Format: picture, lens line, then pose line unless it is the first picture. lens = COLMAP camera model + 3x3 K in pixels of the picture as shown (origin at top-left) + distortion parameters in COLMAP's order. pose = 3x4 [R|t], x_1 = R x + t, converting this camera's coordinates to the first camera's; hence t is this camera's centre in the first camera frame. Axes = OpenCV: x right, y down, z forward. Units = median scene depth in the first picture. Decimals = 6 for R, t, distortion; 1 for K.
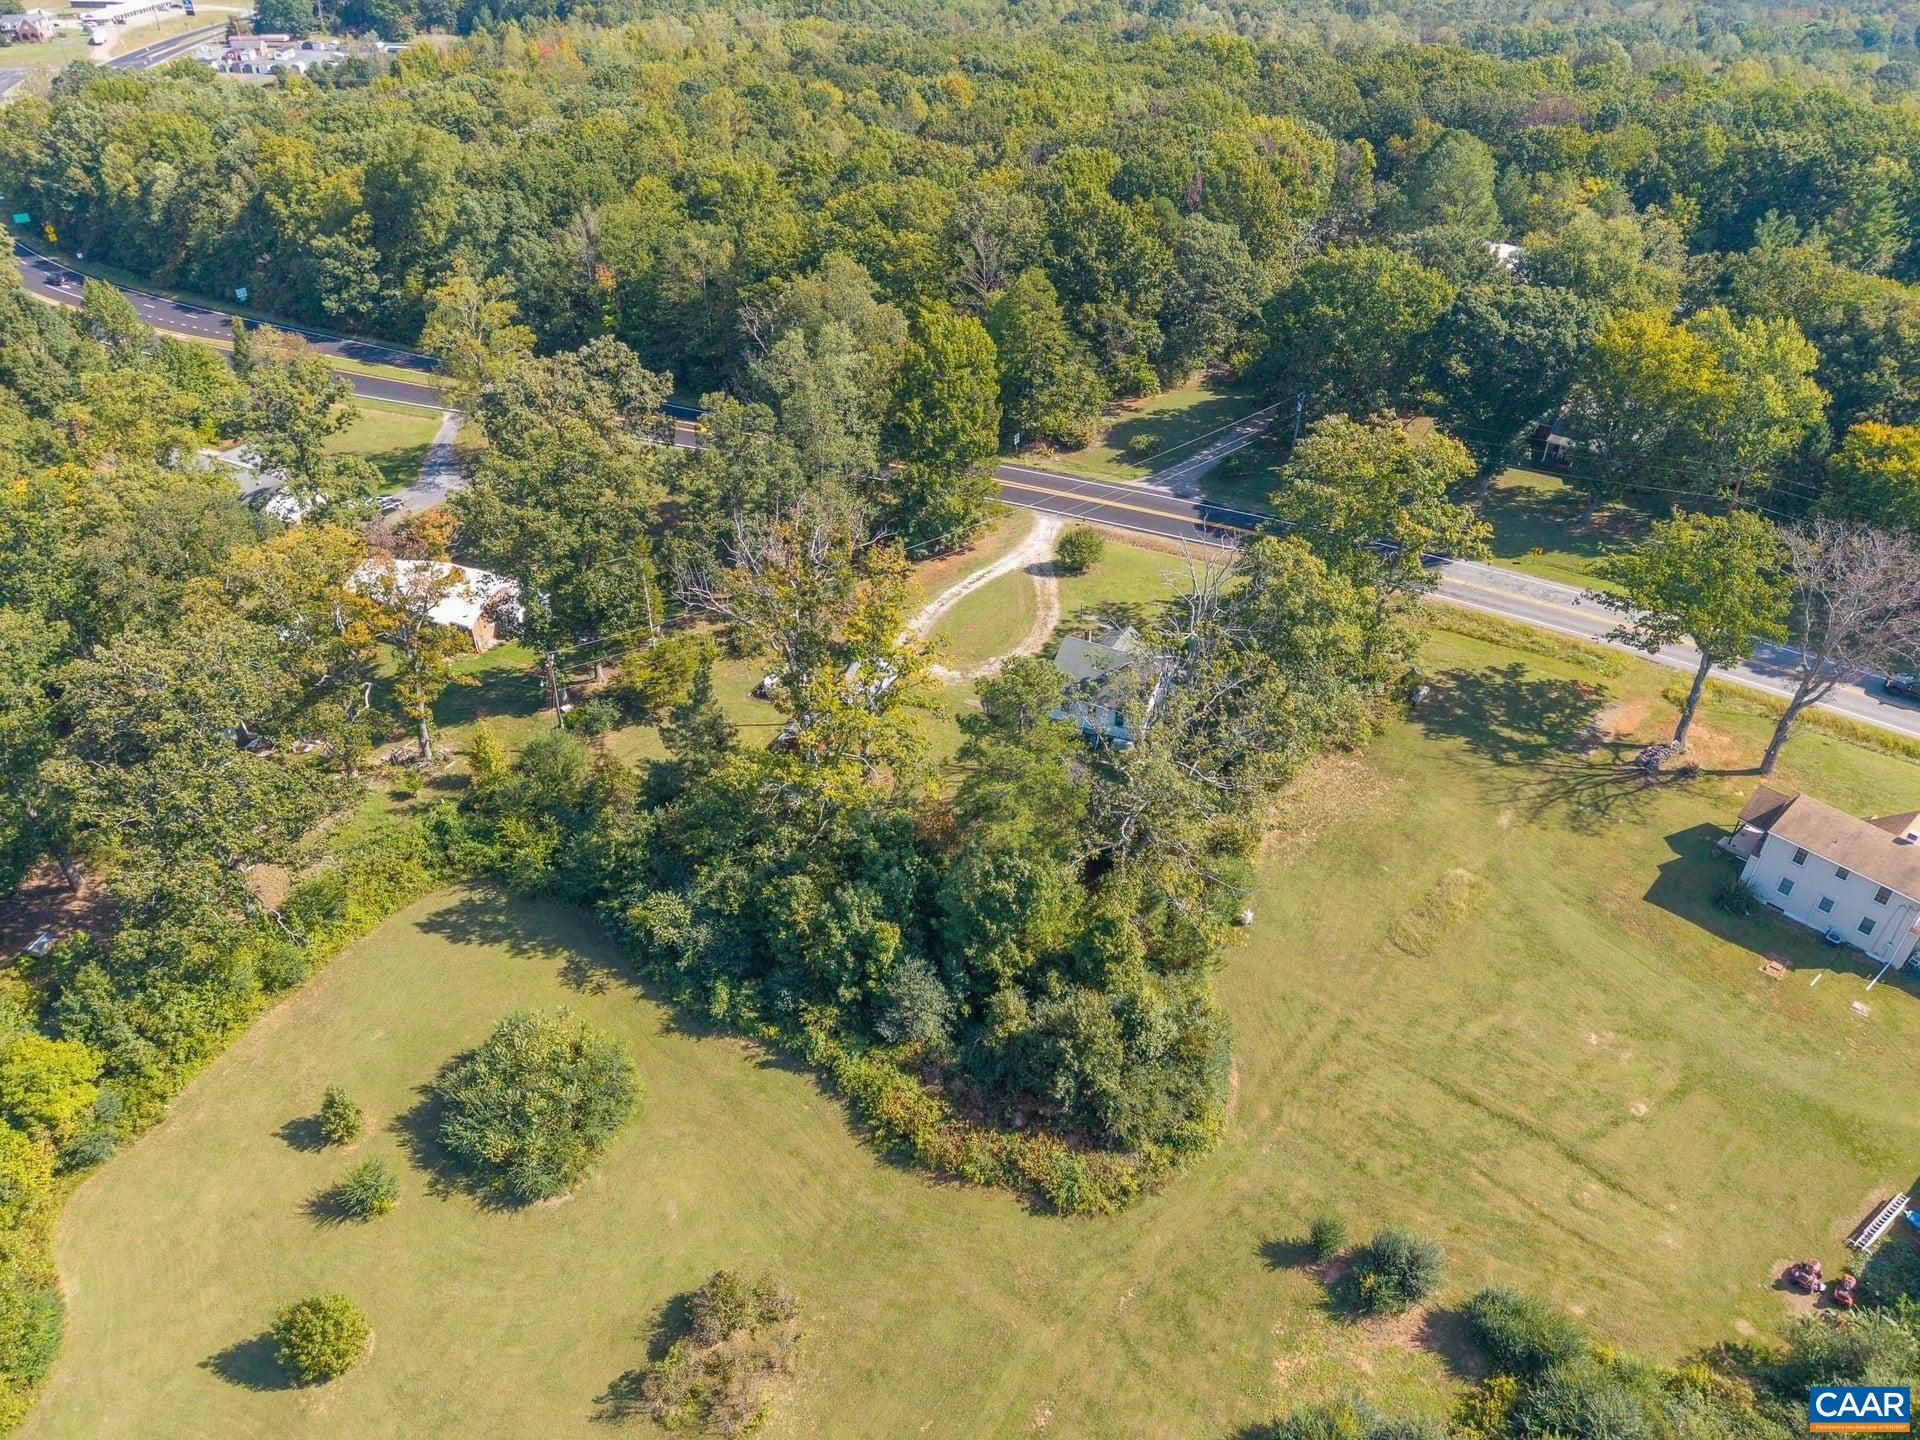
lens RADIAL K [[1282.8, 0, 964.9], [0, 1282.8, 728.8], [0, 0, 1]] dist [0.031457, -0.033802]
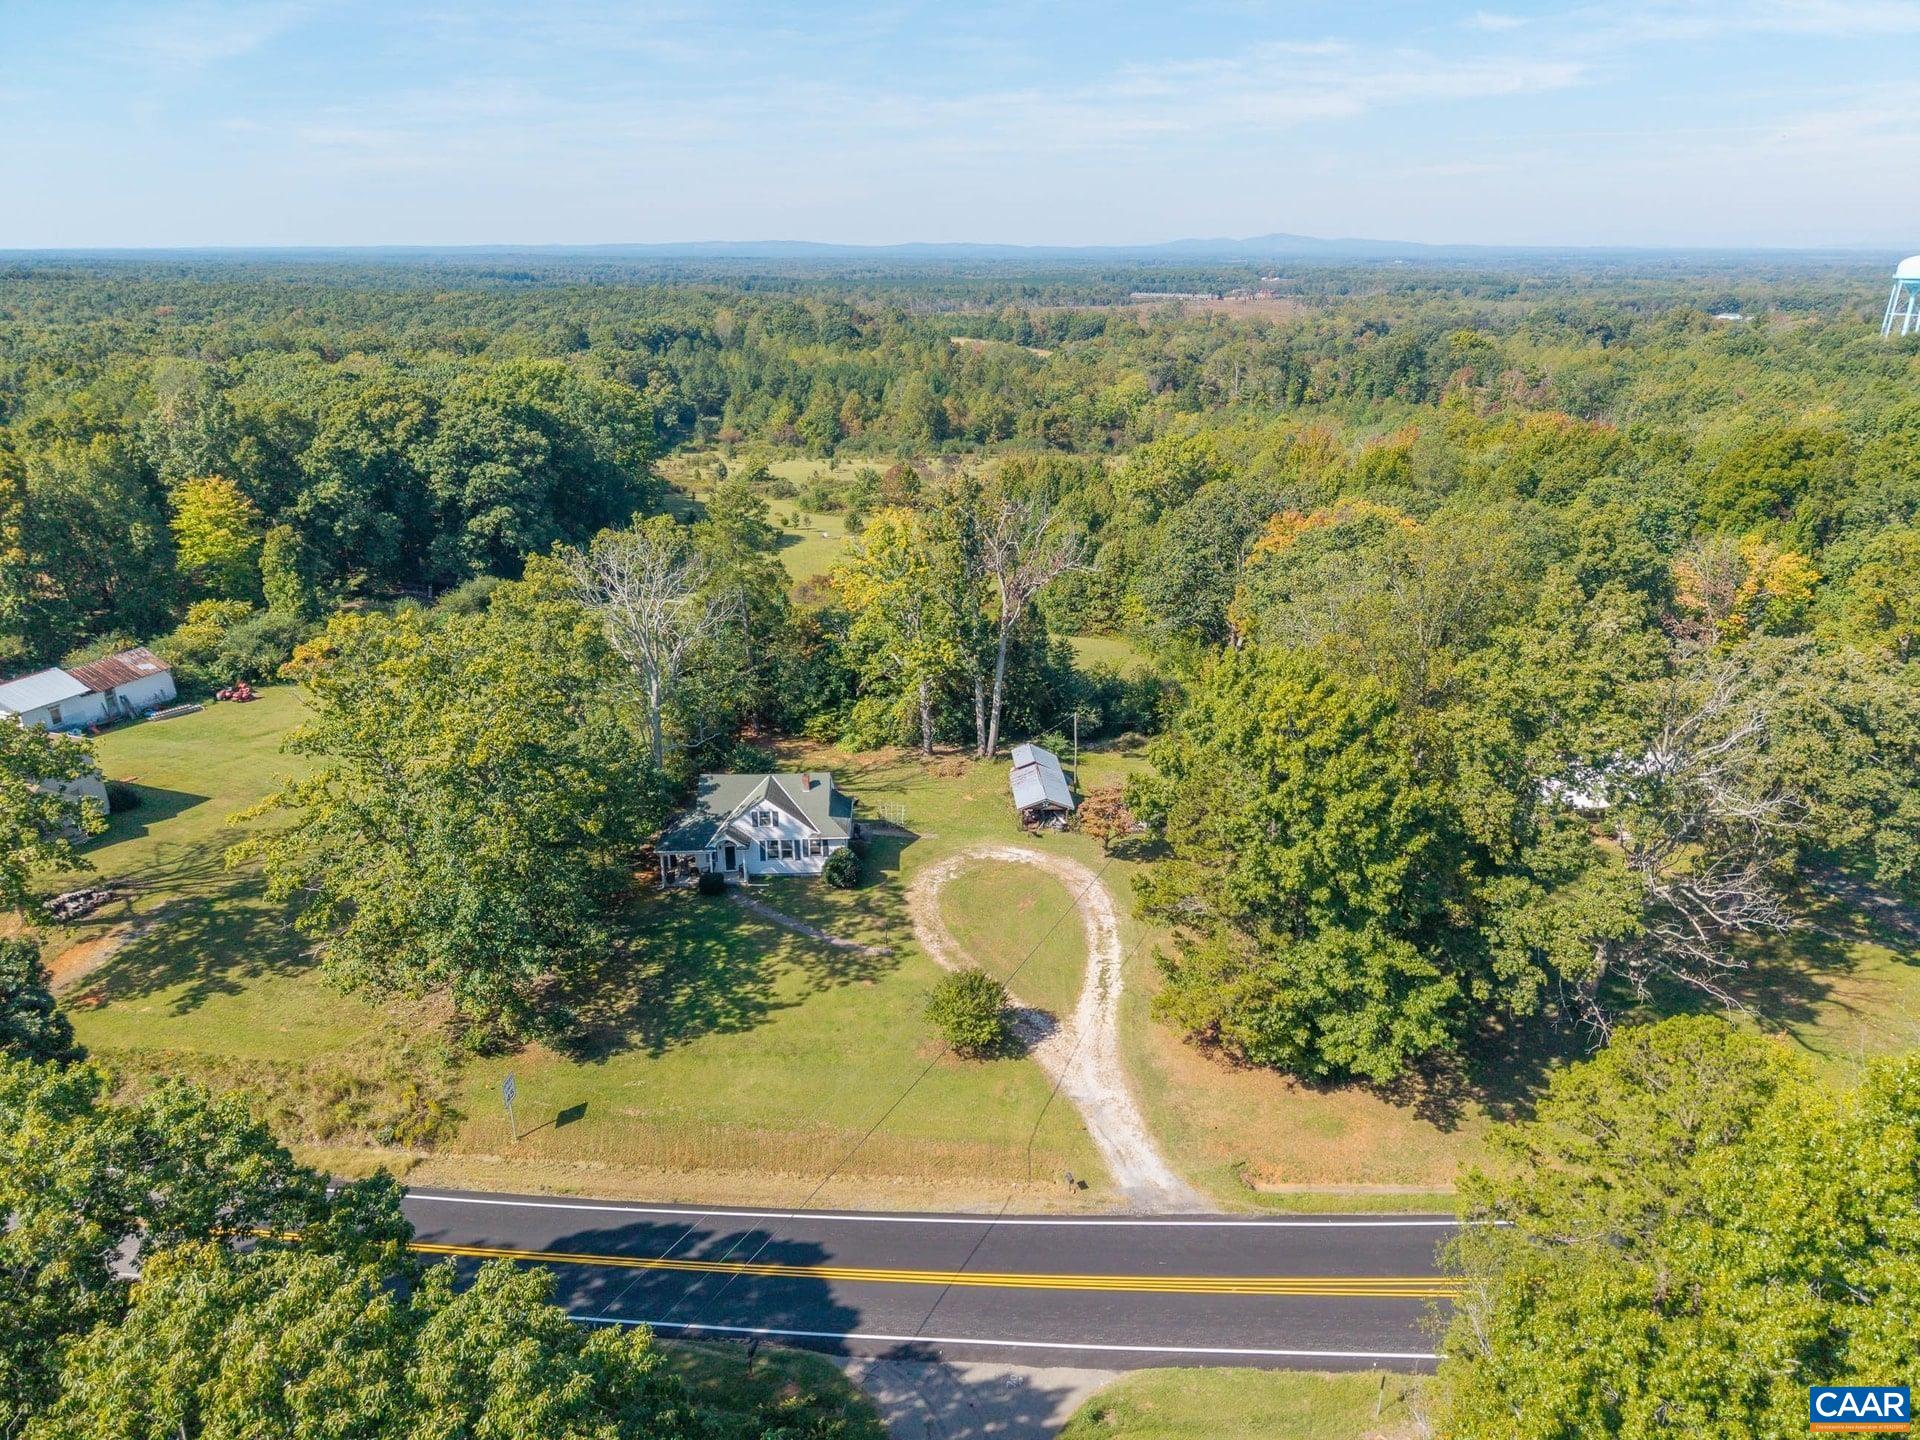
lens RADIAL K [[1282.8, 0, 970.1], [0, 1282.8, 727.7], [0, 0, 1]] dist [0.031457, -0.033802]
pose [[-0.859843, 0.176131, -0.479217, 0.503863], [-0.292250, 0.599837, 0.744839, -0.941411], [0.418641, 0.780496, -0.464291, 1.791812]]
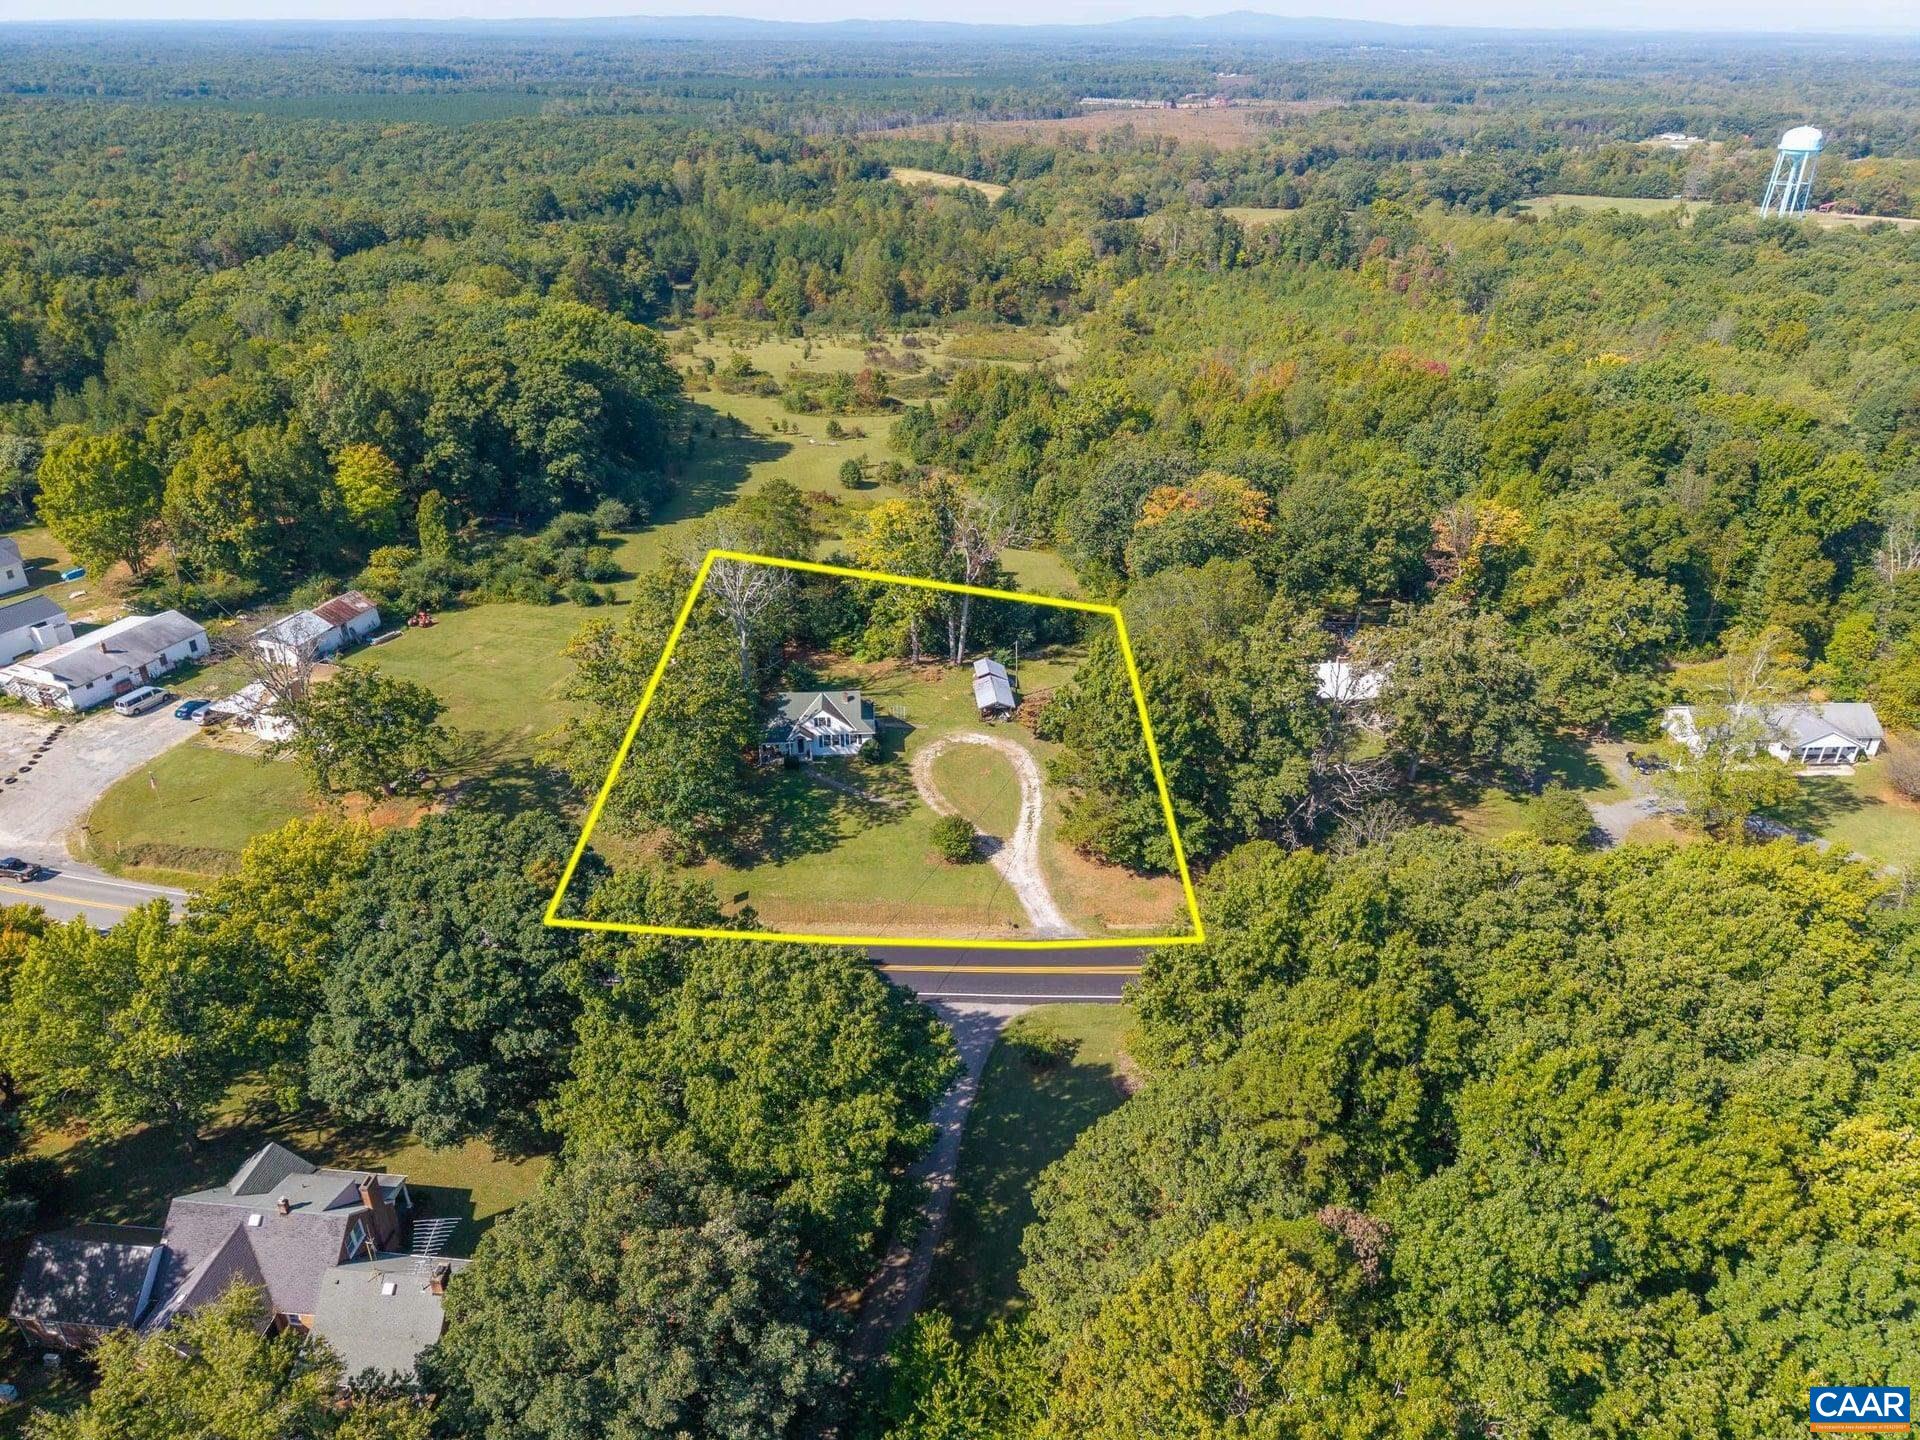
lens RADIAL K [[1282.8, 0, 977.4], [0, 1282.8, 724.5], [0, 0, 1]] dist [0.031457, -0.033802]
pose [[-0.837083, 0.252376, -0.485385, 0.797858], [-0.319935, 0.493868, 0.808539, -1.476206], [0.443772, 0.832106, -0.332665, 1.942128]]
